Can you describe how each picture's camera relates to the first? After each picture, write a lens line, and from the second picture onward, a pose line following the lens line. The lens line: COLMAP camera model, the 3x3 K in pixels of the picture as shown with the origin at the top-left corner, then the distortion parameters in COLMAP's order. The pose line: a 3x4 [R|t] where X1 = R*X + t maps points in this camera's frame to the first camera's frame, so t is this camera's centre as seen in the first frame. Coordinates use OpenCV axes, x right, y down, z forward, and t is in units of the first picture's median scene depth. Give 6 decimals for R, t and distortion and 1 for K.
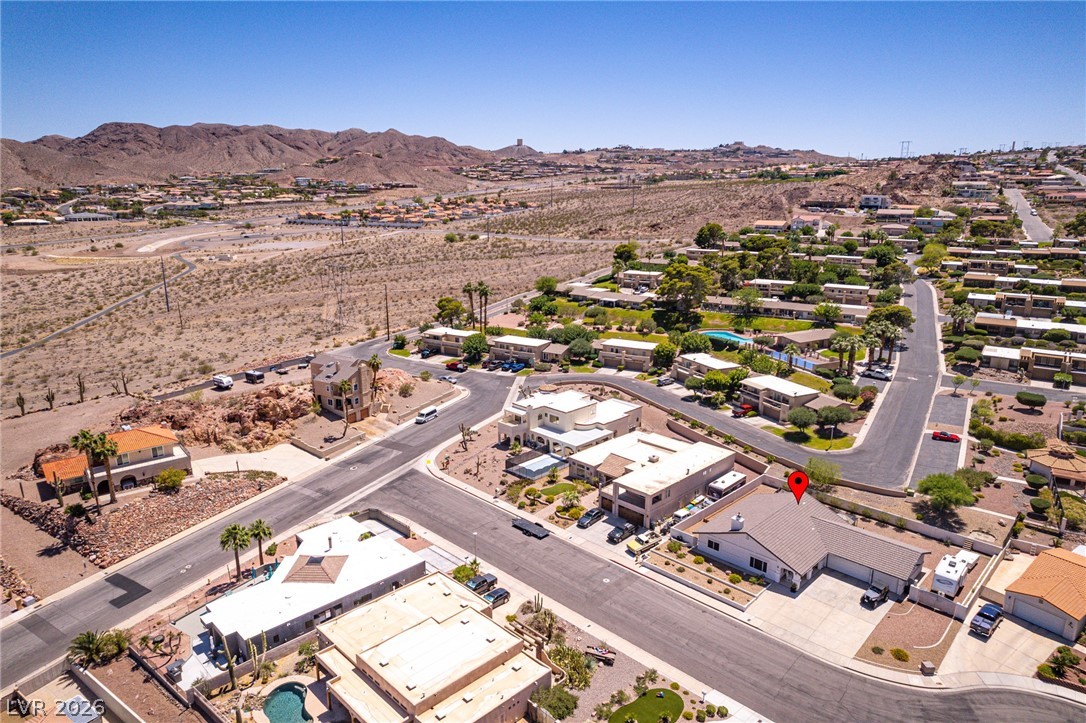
lens RADIAL K [[690.3, 0, 543.0], [0, 690.3, 361.5], [0, 0, 1]] dist [-0.086453, 0.067412]
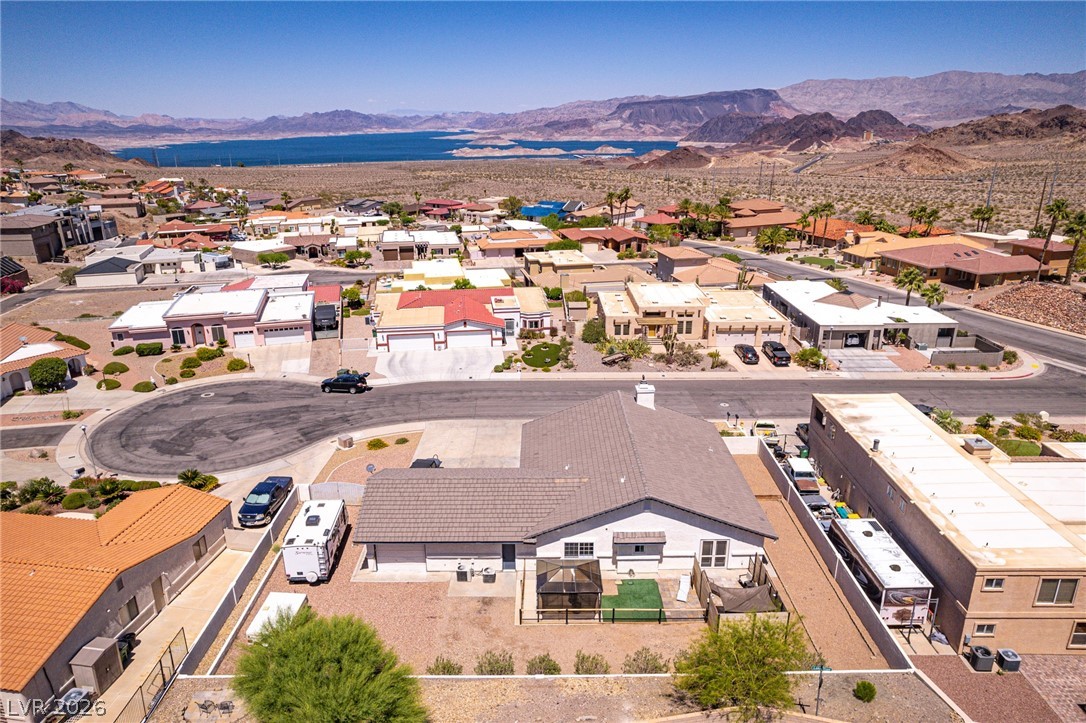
lens RADIAL K [[707.4, 0, 547.4], [0, 707.4, 358.1], [0, 0, 1]] dist [-0.094798, 0.087471]
pose [[-0.693590, 0.243632, -0.677921, 0.713154], [-0.169479, 0.859470, 0.482273, -0.073286], [0.700150, 0.449394, -0.554829, 1.192277]]
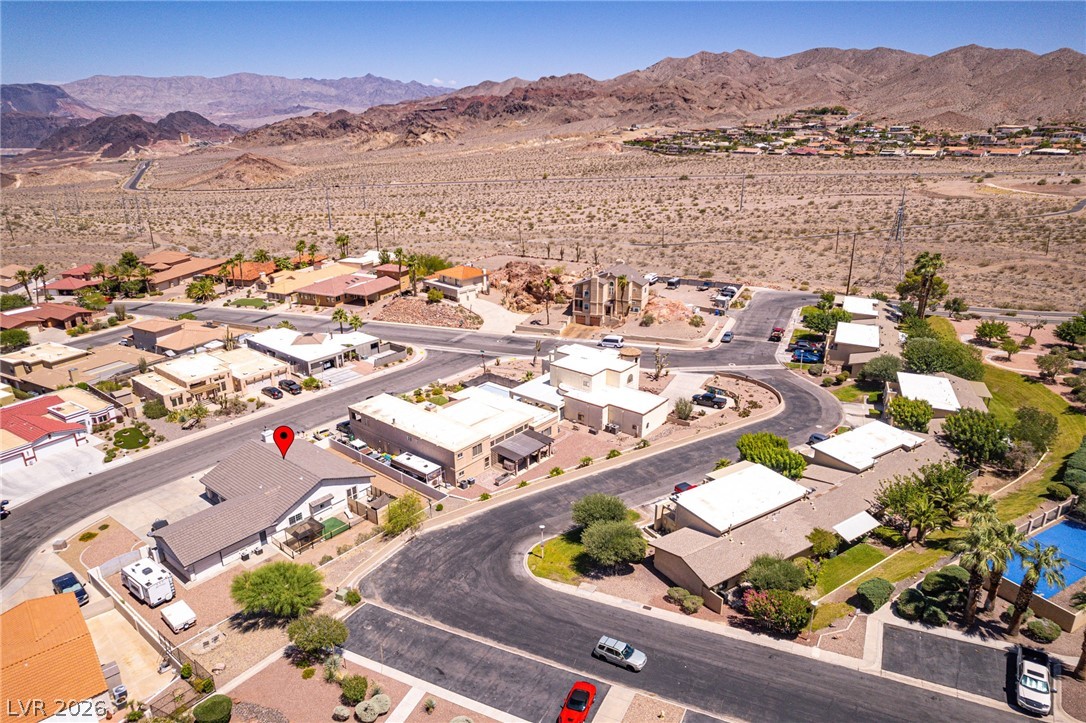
lens RADIAL K [[707.4, 0, 547.4], [0, 707.4, 358.1], [0, 0, 1]] dist [-0.094798, 0.087471]
pose [[0.127664, 0.344177, -0.930185, 1.217336], [-0.252769, 0.918181, 0.305043, -0.292034], [0.959067, 0.196179, 0.204216, 1.097866]]
